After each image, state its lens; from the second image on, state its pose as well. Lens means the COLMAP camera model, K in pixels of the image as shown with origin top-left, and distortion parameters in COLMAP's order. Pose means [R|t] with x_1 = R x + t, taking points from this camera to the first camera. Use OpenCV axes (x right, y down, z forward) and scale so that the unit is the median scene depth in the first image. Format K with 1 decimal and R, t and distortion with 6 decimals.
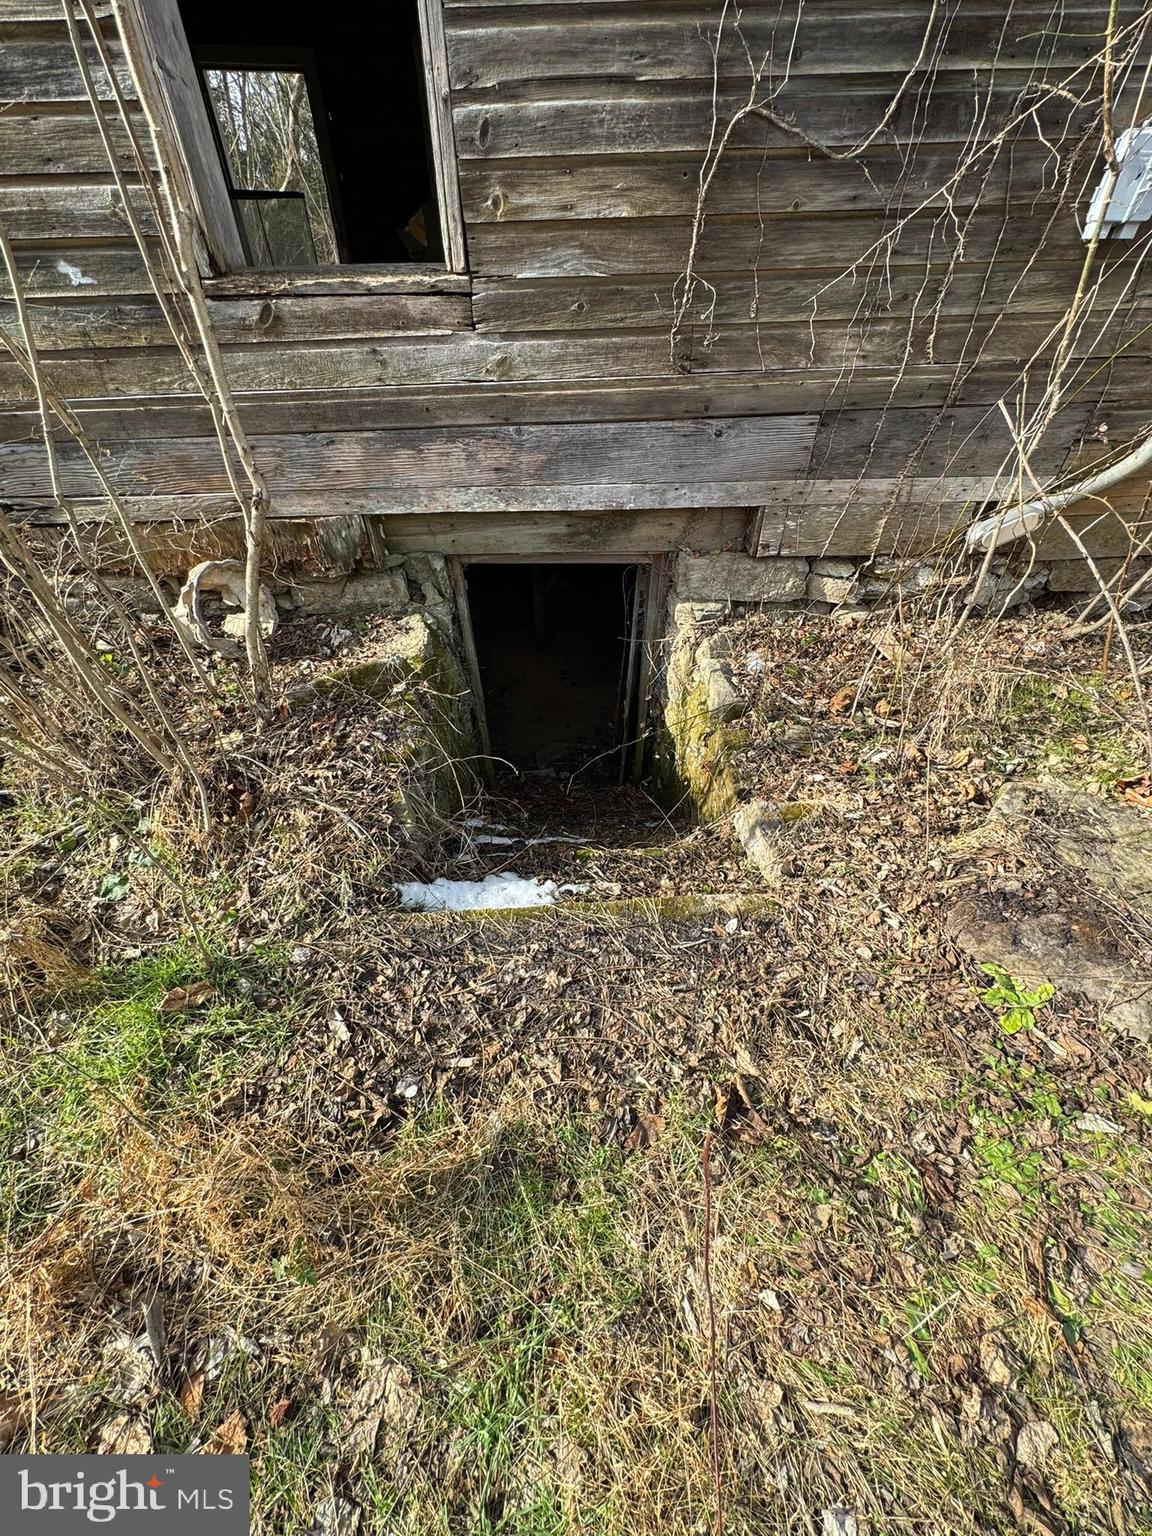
lens RADIAL K [[615.3, 0, 572.0], [0, 615.3, 767.4], [0, 0, 1]] dist [0.001526, 0.000161]
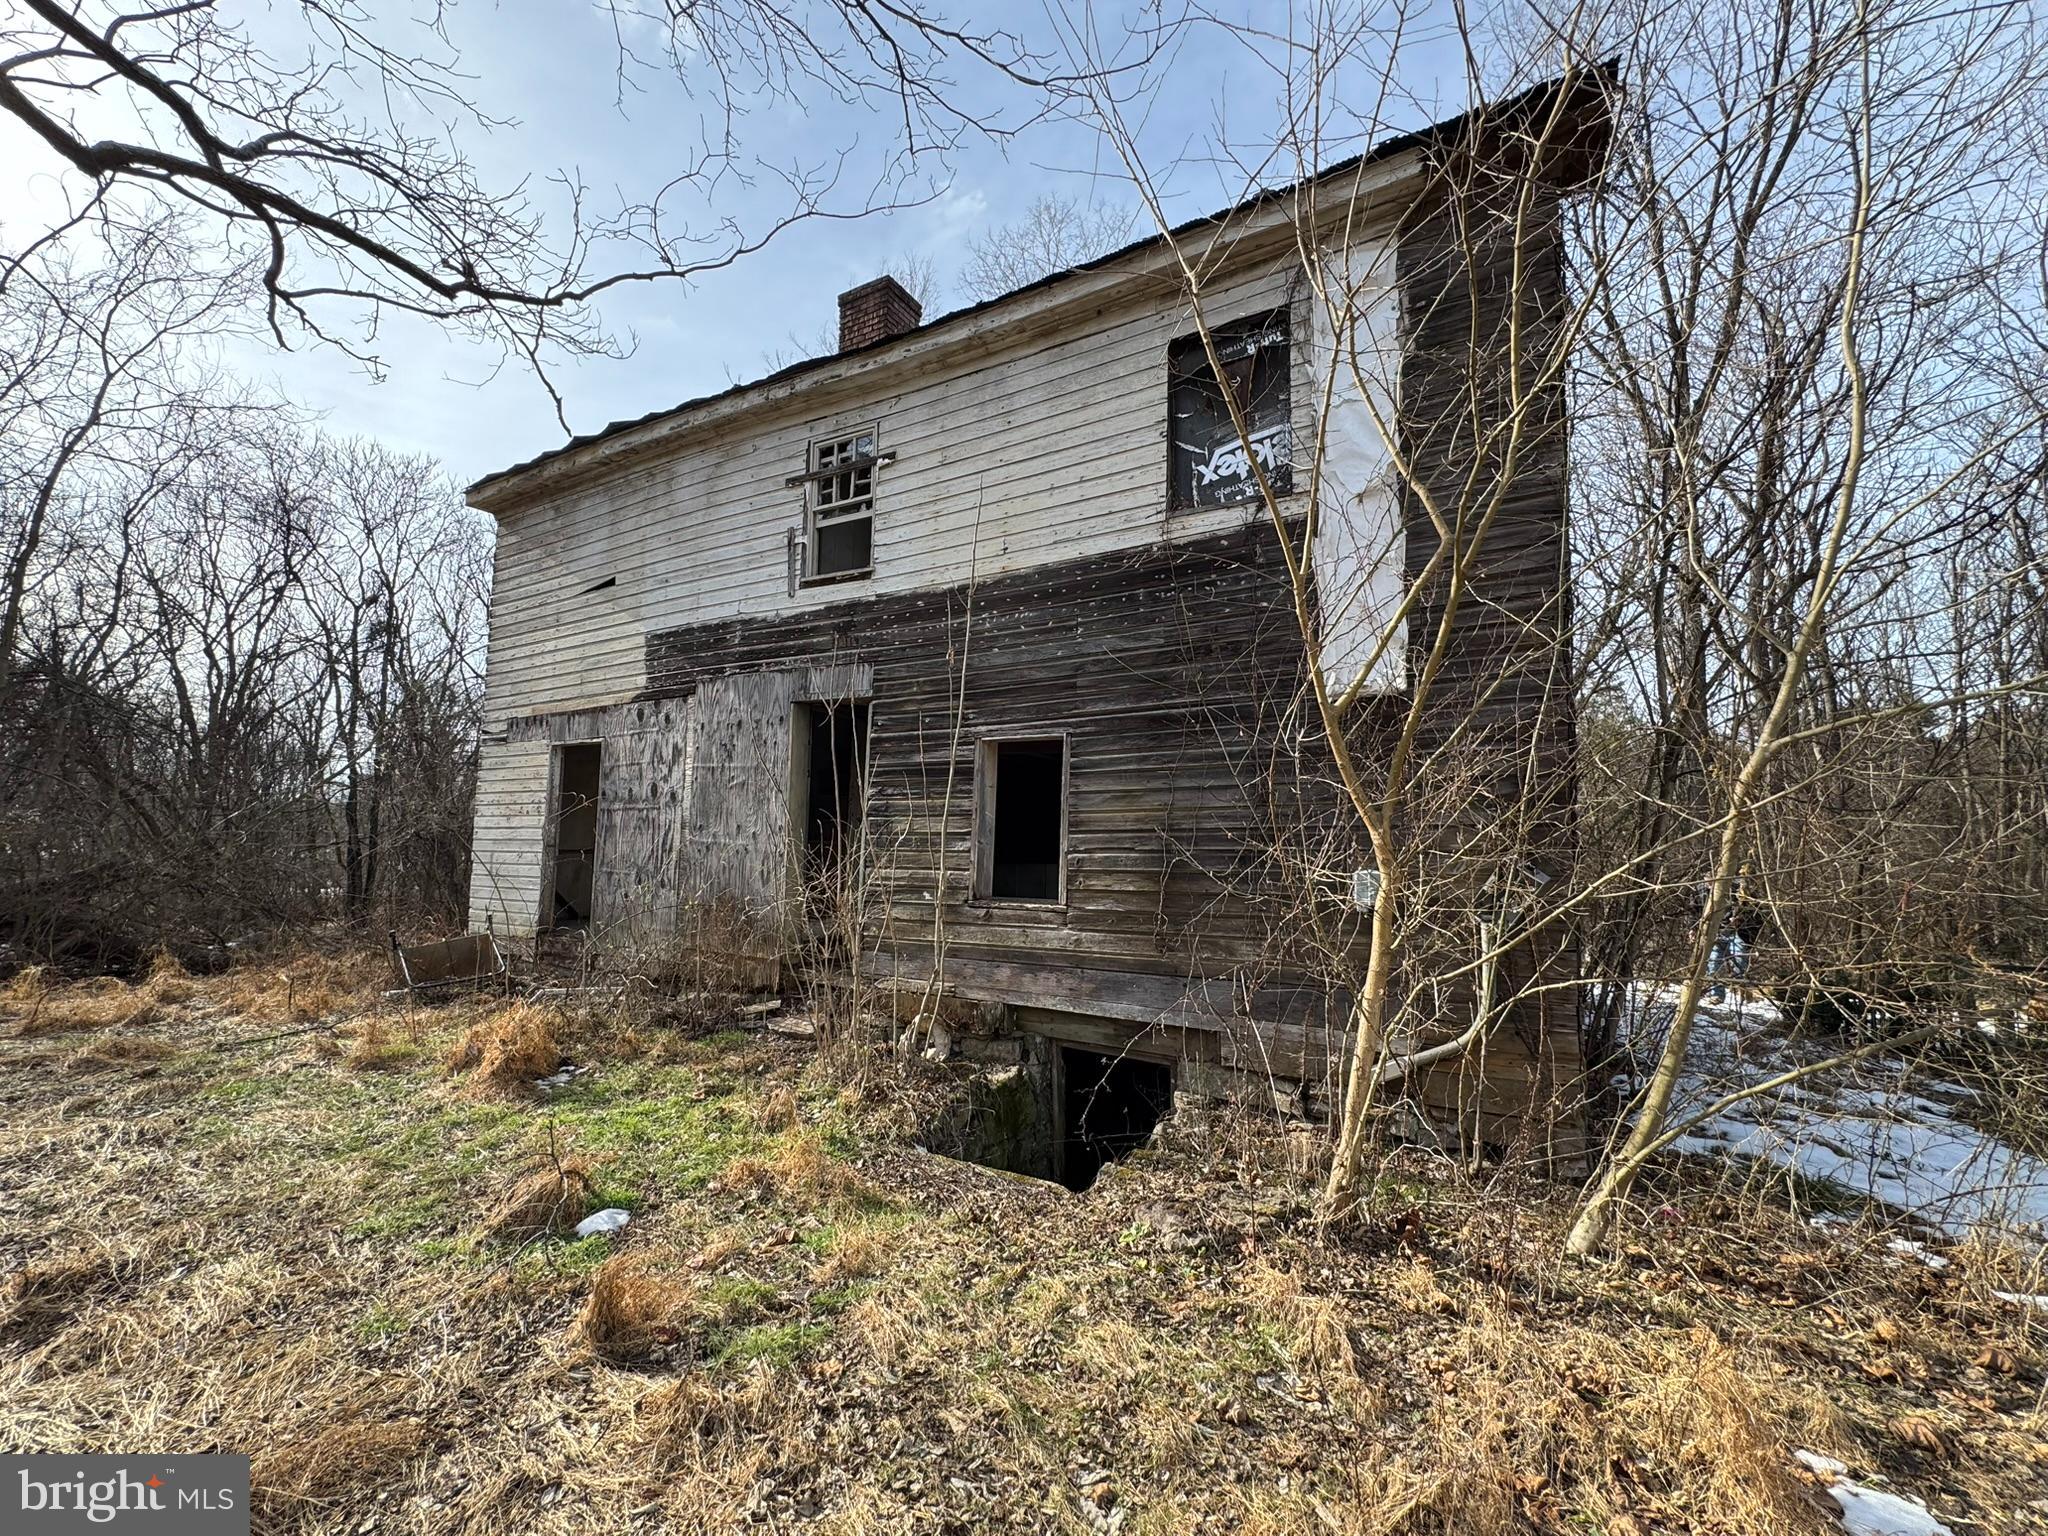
lens RADIAL K [[820.4, 0, 1026.2], [0, 820.4, 769.8], [0, 0, 1]] dist [0.001526, 0.000161]
pose [[0.855667, -0.021562, -0.517077, 1.113553], [-0.358060, 0.696733, -0.621576, 0.675044], [0.373668, 0.717006, 0.588451, -1.033354]]
